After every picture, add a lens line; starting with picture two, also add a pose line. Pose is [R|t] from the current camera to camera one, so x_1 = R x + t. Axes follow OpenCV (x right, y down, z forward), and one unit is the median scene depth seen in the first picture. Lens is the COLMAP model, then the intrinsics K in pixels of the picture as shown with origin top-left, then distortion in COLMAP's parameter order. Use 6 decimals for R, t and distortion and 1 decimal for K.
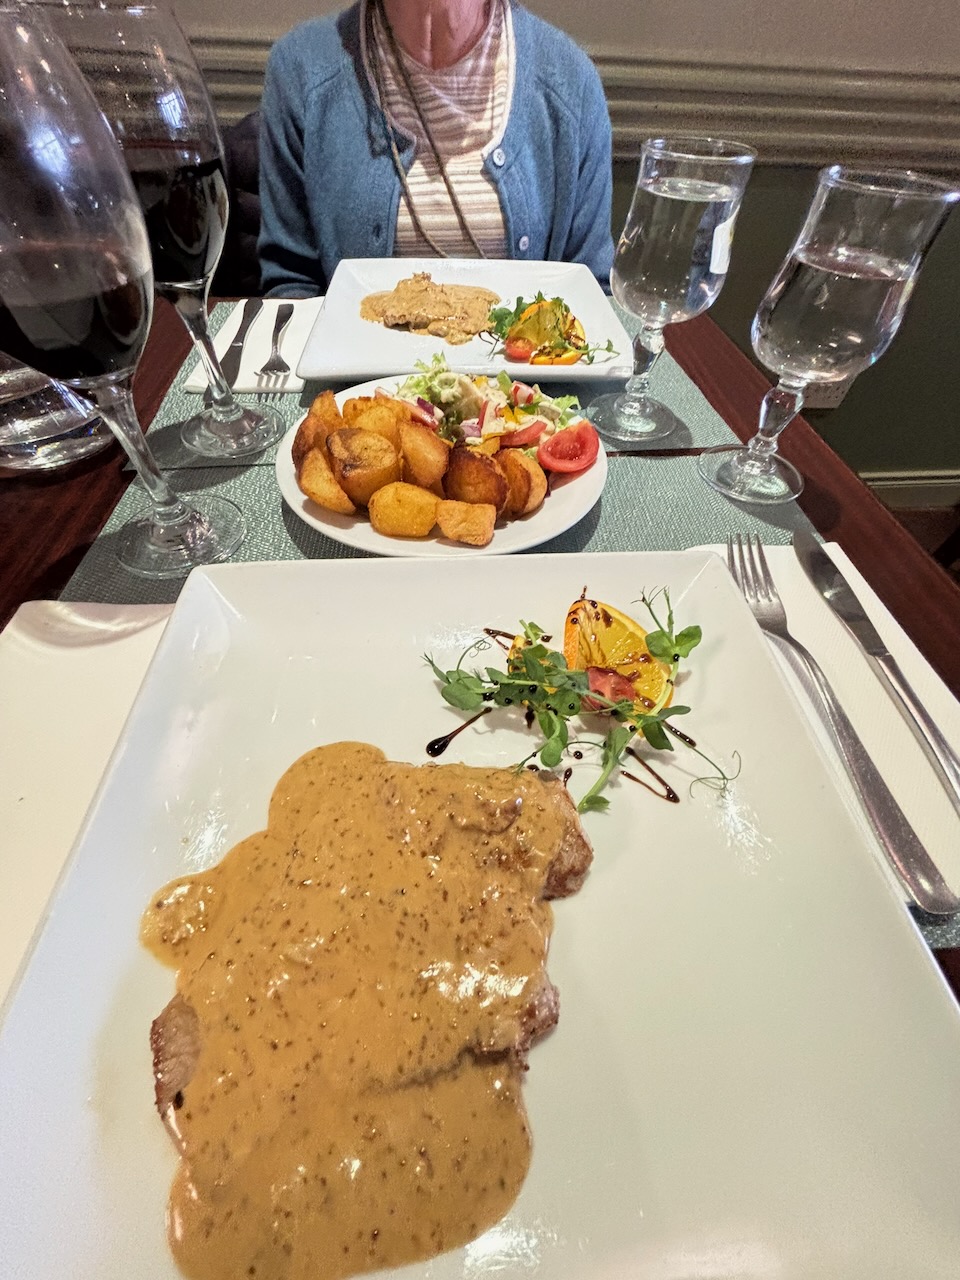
lens RADIAL K [[520.2, 0, 482.6], [0, 520.2, 632.4], [0, 0, 1]] dist [0.002135, 0.000062]
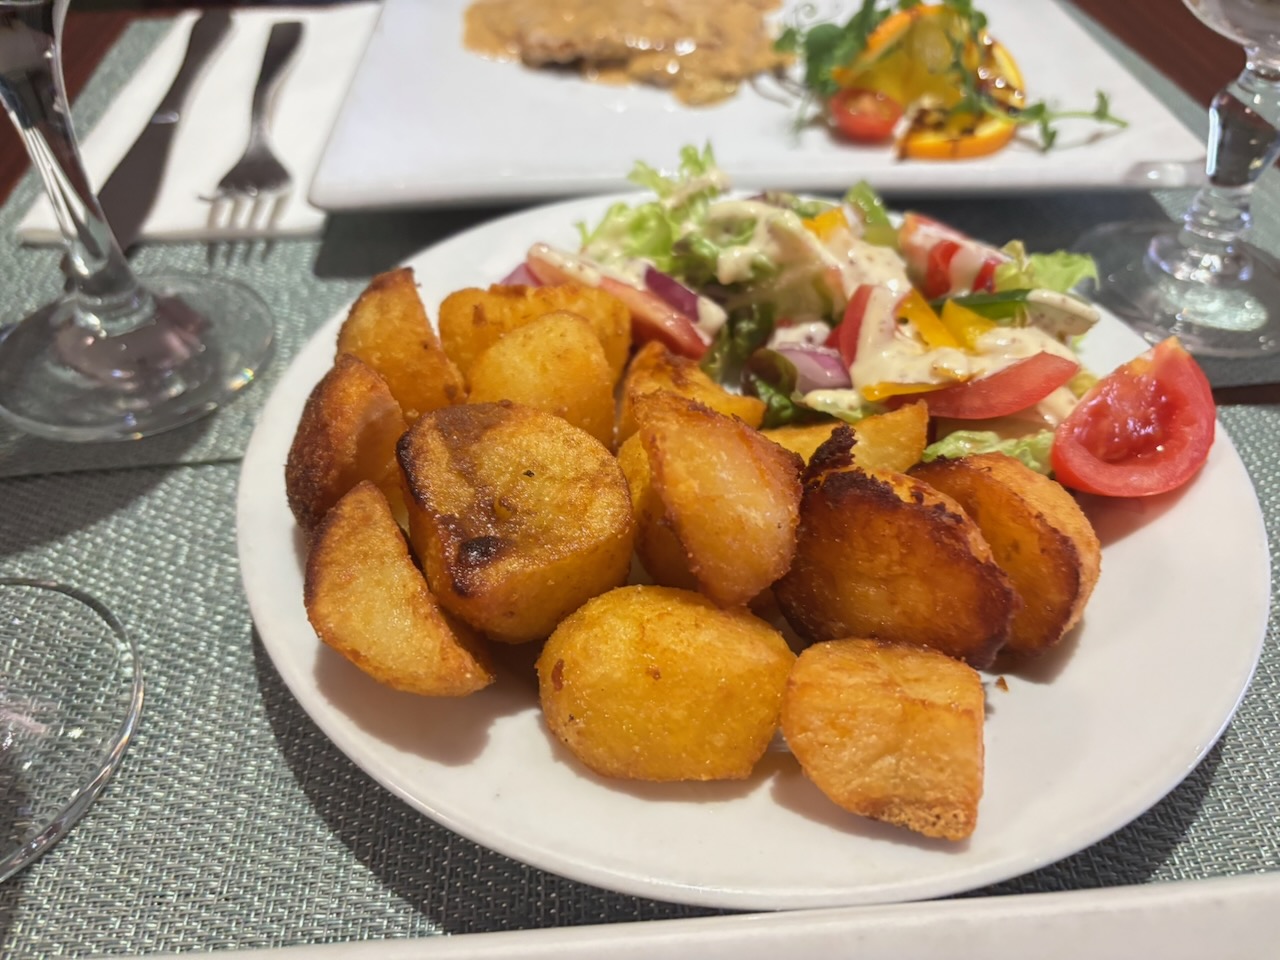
lens RADIAL K [[972.2, 0, 639.4], [0, 972.2, 479.6], [0, 0, 1]] dist [0.005706, -0.009292]
pose [[0.999835, -0.016855, -0.006792, -0.130801], [0.016018, 0.993953, -0.108635, -0.241436], [0.008582, 0.108508, 0.994058, 0.365687]]
